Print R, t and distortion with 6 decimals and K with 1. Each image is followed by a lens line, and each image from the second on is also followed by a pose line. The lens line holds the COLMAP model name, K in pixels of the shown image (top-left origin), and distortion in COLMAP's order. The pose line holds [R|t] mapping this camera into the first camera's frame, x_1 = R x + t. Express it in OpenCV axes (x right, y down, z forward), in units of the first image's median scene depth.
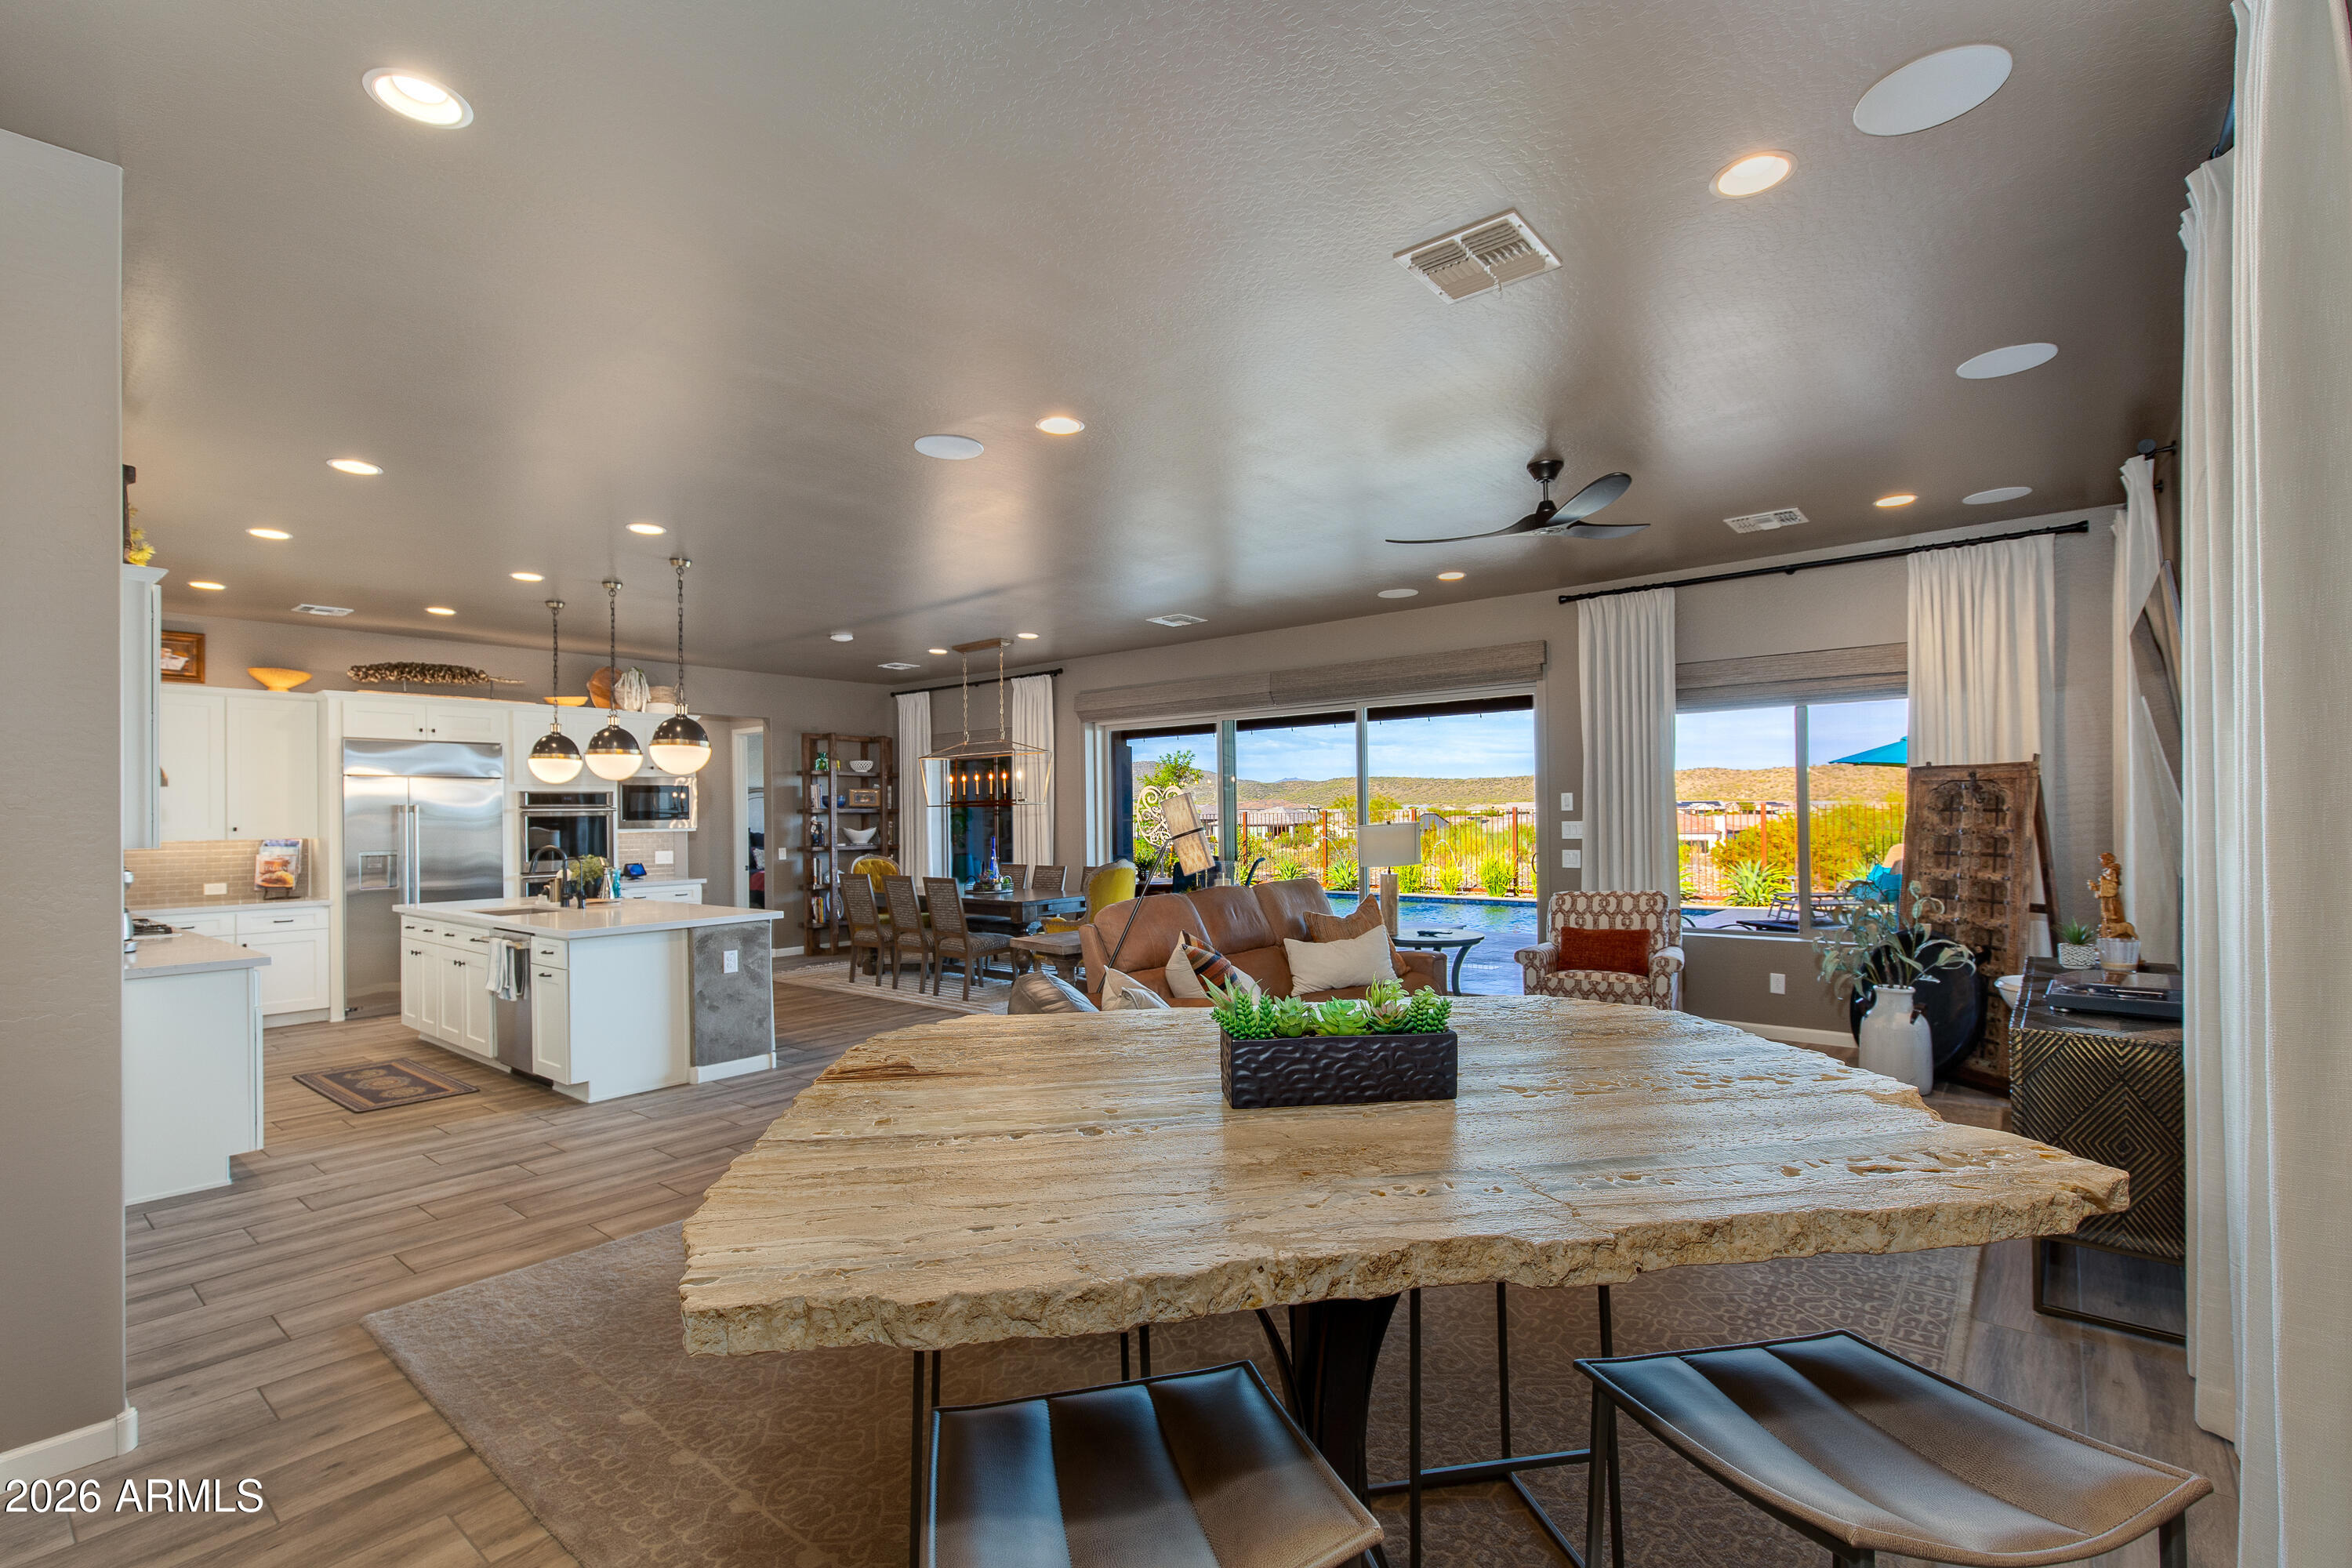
lens RADIAL K [[1065.2, 0, 1177.3], [0, 1065.2, 809.7], [0, 0, 1]] dist [0.000521, 0.001458]
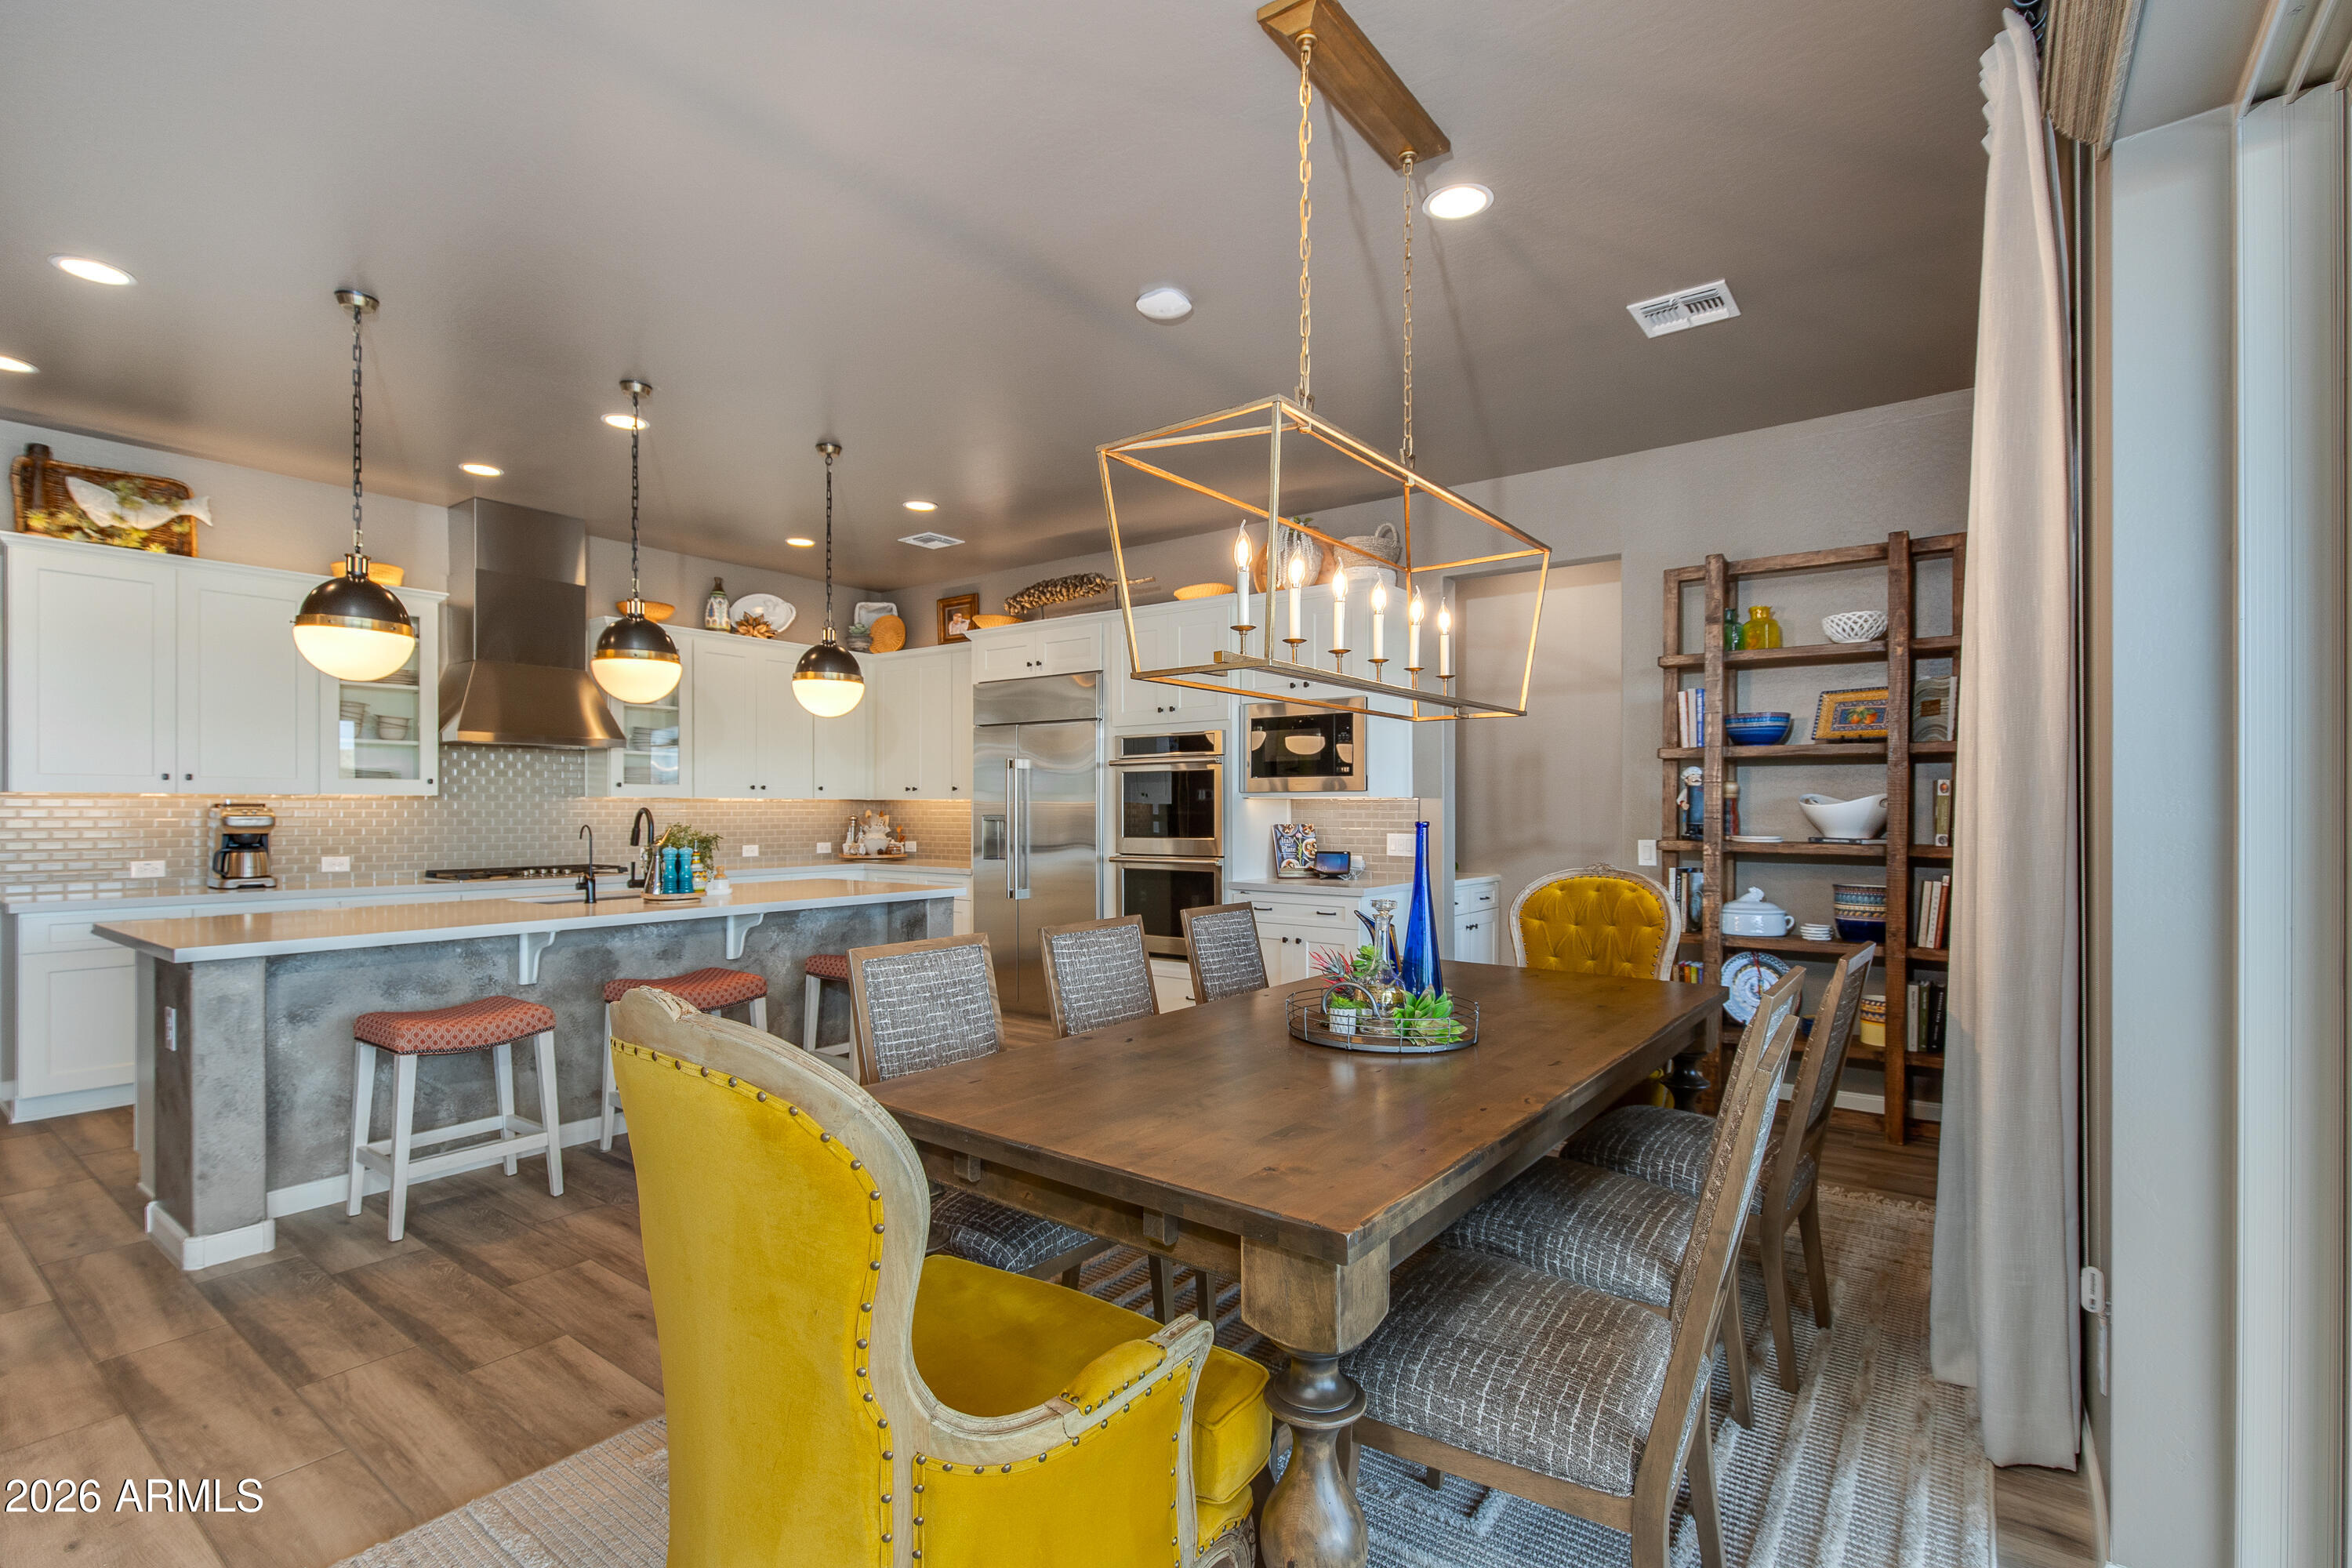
lens RADIAL K [[1064.8, 0, 1163.1], [0, 1064.8, 815.0], [0, 0, 1]] dist [0.007936, -0.003317]
pose [[0.048585, 0.019800, -0.998623, 0.101032], [0.003735, 0.999793, 0.020005, 0.023686], [0.998812, -0.004702, 0.048501, 1.171174]]
